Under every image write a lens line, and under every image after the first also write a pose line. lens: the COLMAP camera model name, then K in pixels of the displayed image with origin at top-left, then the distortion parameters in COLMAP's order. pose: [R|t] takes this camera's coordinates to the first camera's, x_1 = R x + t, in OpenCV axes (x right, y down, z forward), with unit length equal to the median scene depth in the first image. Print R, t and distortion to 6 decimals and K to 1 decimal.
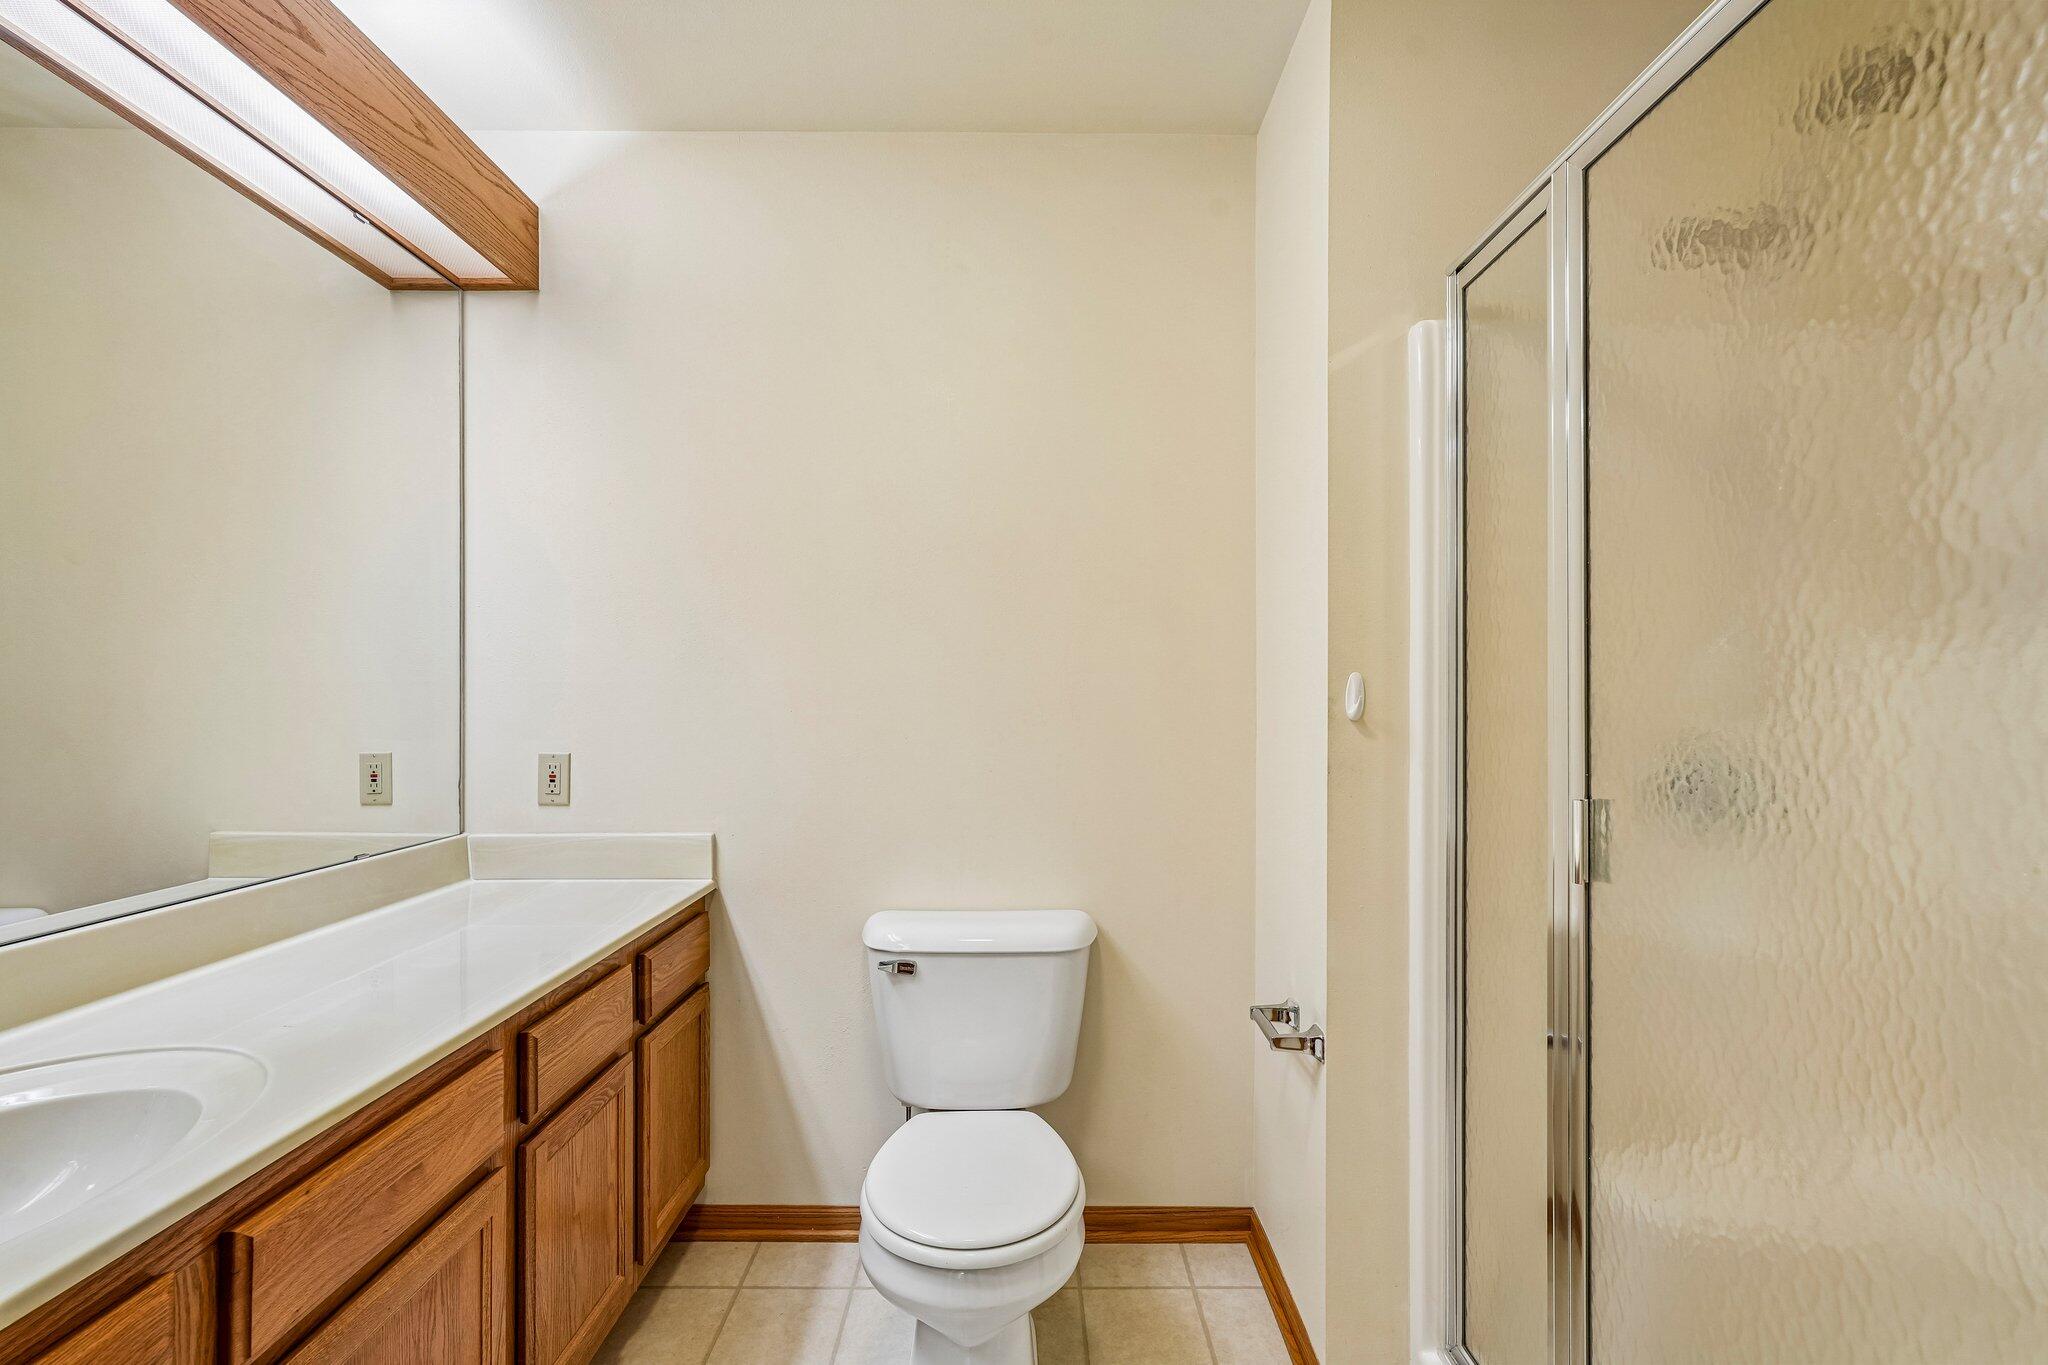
lens RADIAL K [[849.9, 0, 1013.9], [0, 849.9, 697.0], [0, 0, 1]] dist [-0.015453, 0.013839]
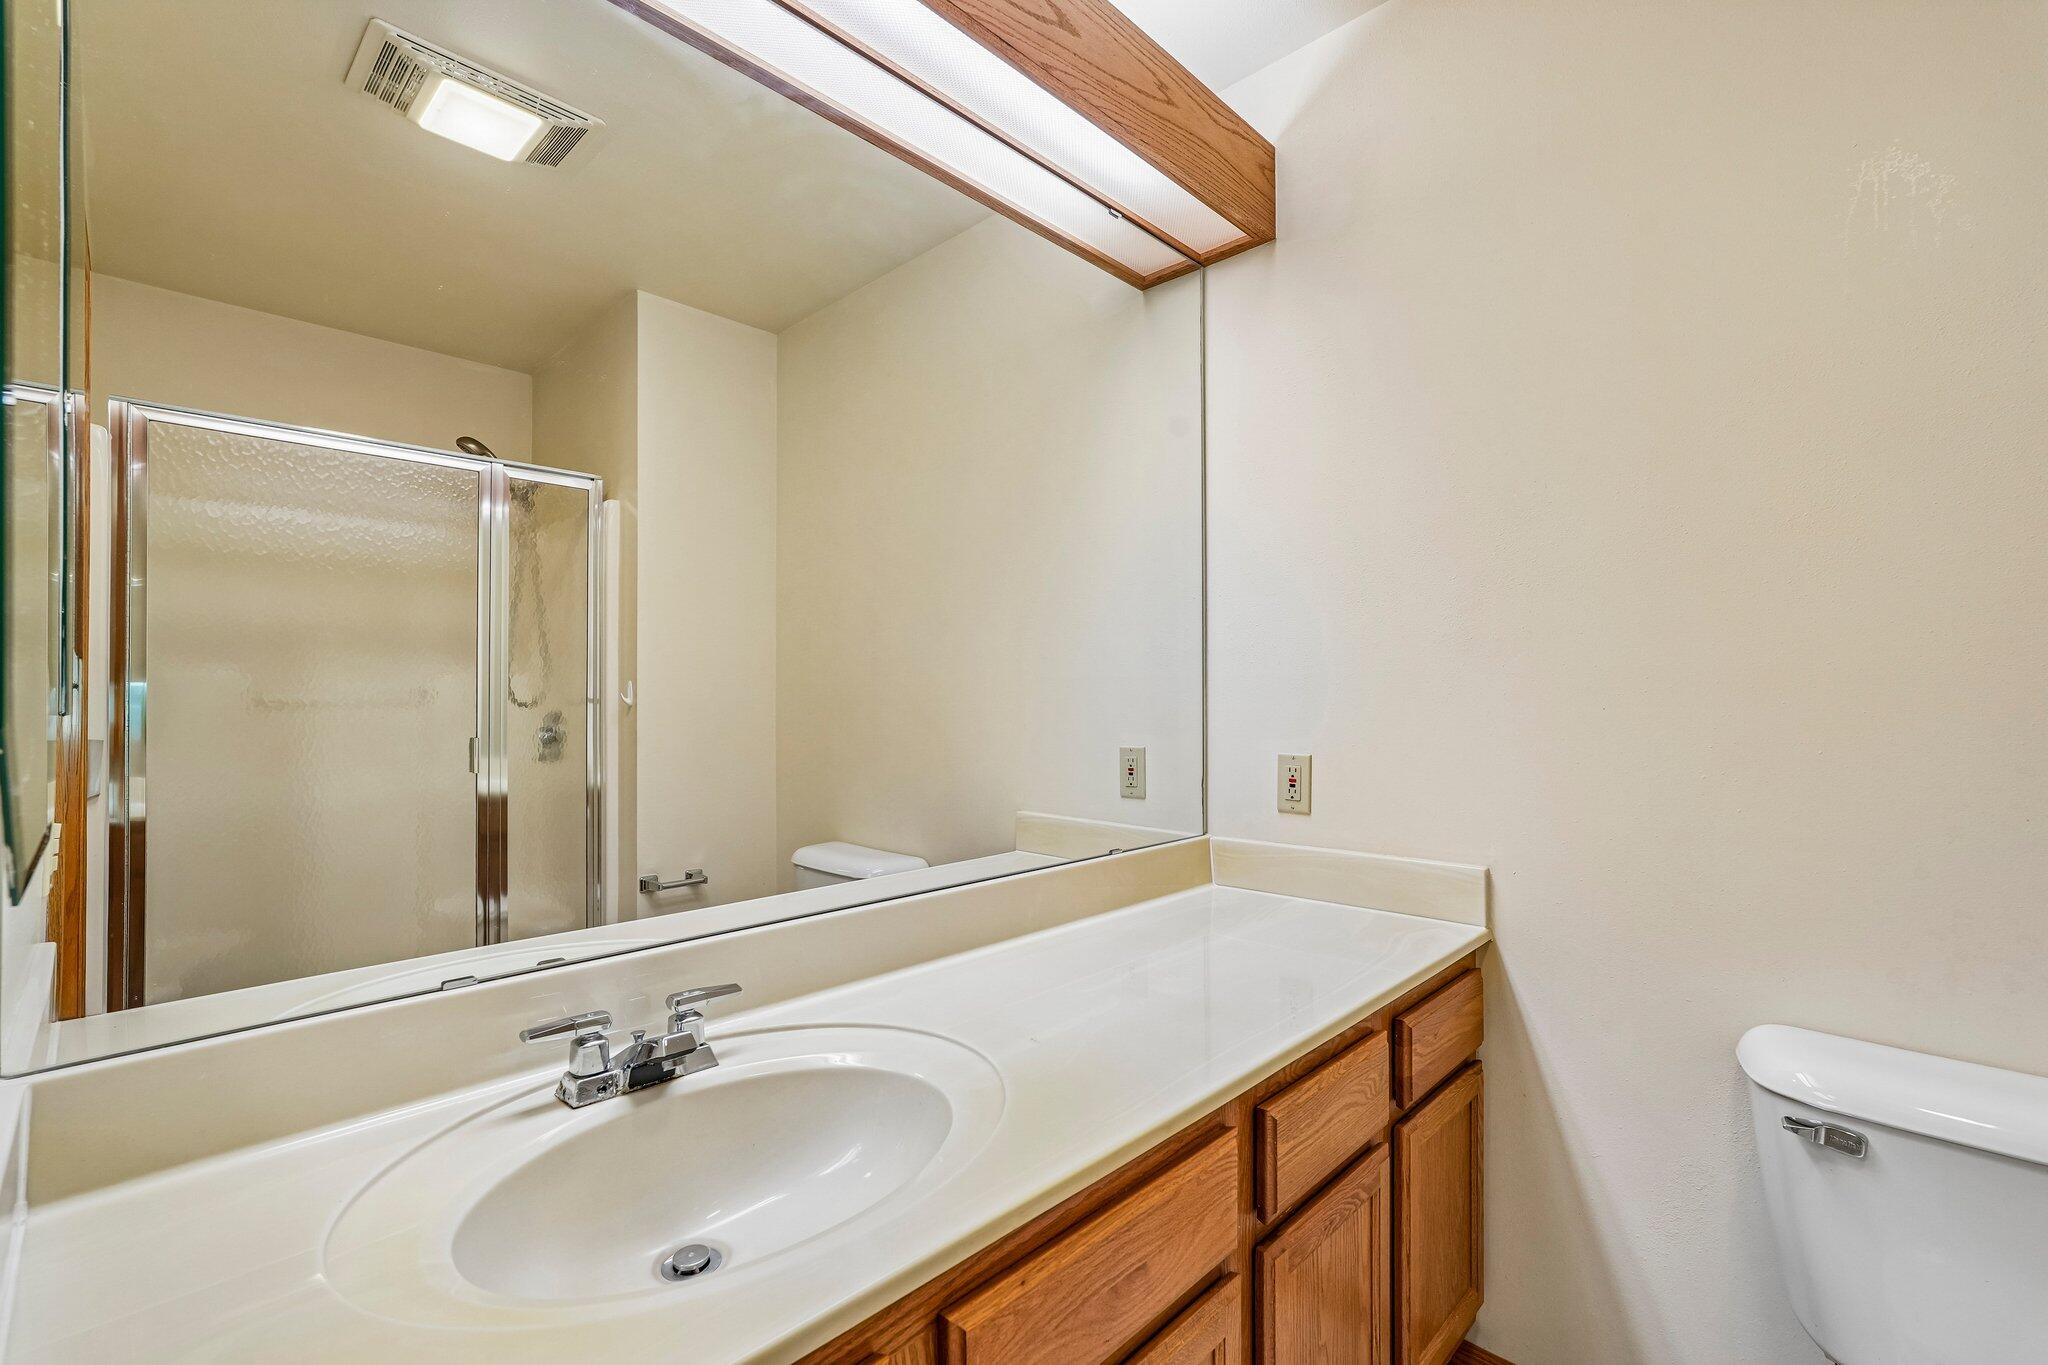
lens RADIAL K [[836.8, 0, 1032.4], [0, 836.8, 700.0], [0, 0, 1]] dist [-0.000257, 0.000318]
pose [[0.697553, -0.002569, -0.716529, -0.135432], [0.003871, 0.999992, 0.000183, 0.010733], [0.716523, -0.002901, 0.697557, 0.246023]]
